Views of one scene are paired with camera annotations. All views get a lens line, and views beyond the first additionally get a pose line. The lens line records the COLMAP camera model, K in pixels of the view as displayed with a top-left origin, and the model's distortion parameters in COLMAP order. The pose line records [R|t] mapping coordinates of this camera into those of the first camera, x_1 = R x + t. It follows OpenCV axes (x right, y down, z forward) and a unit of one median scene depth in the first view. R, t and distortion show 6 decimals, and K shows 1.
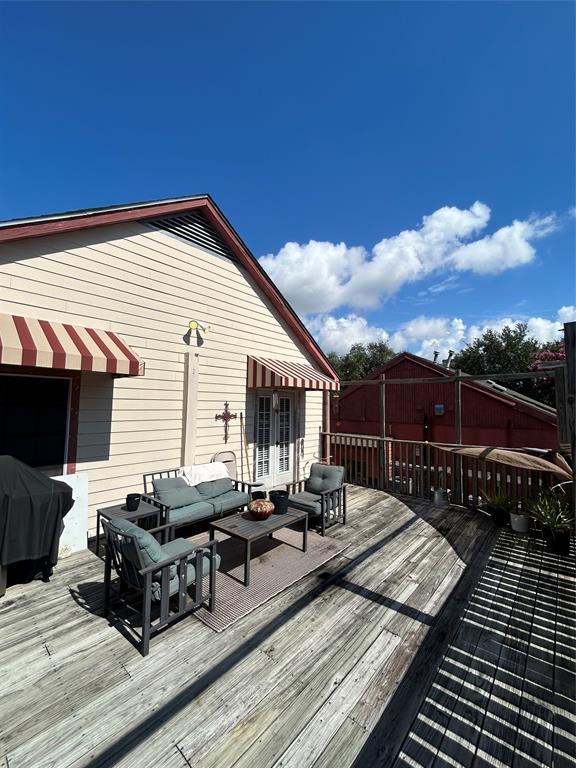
lens RADIAL K [[309.0, 0, 289.4], [0, 309.0, 389.9], [0, 0, 1]] dist [0.001792, 0.001557]
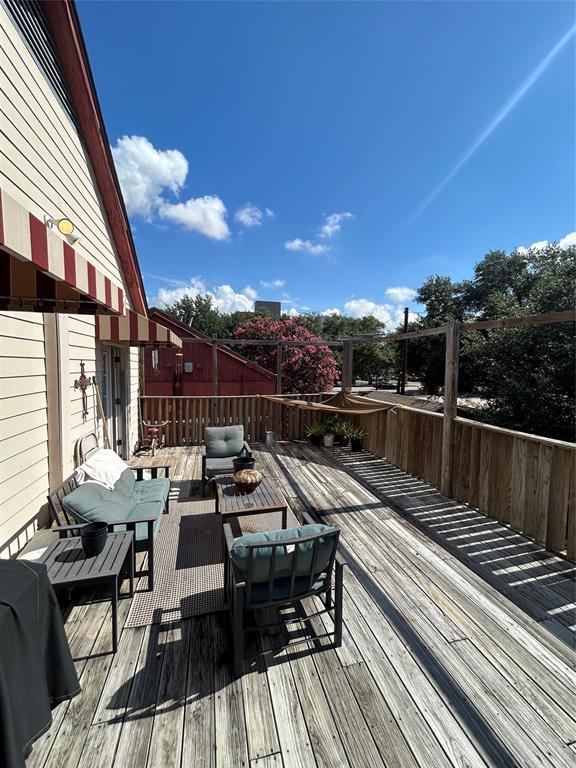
lens RADIAL K [[309.0, 0, 282.3], [0, 309.0, 383.2], [0, 0, 1]] dist [0.001792, 0.001557]
pose [[0.572524, -0.054172, 0.818096, -0.830200], [-0.043414, 0.994412, 0.096229, 0.007183], [-0.818737, -0.090610, 0.566973, 0.453214]]
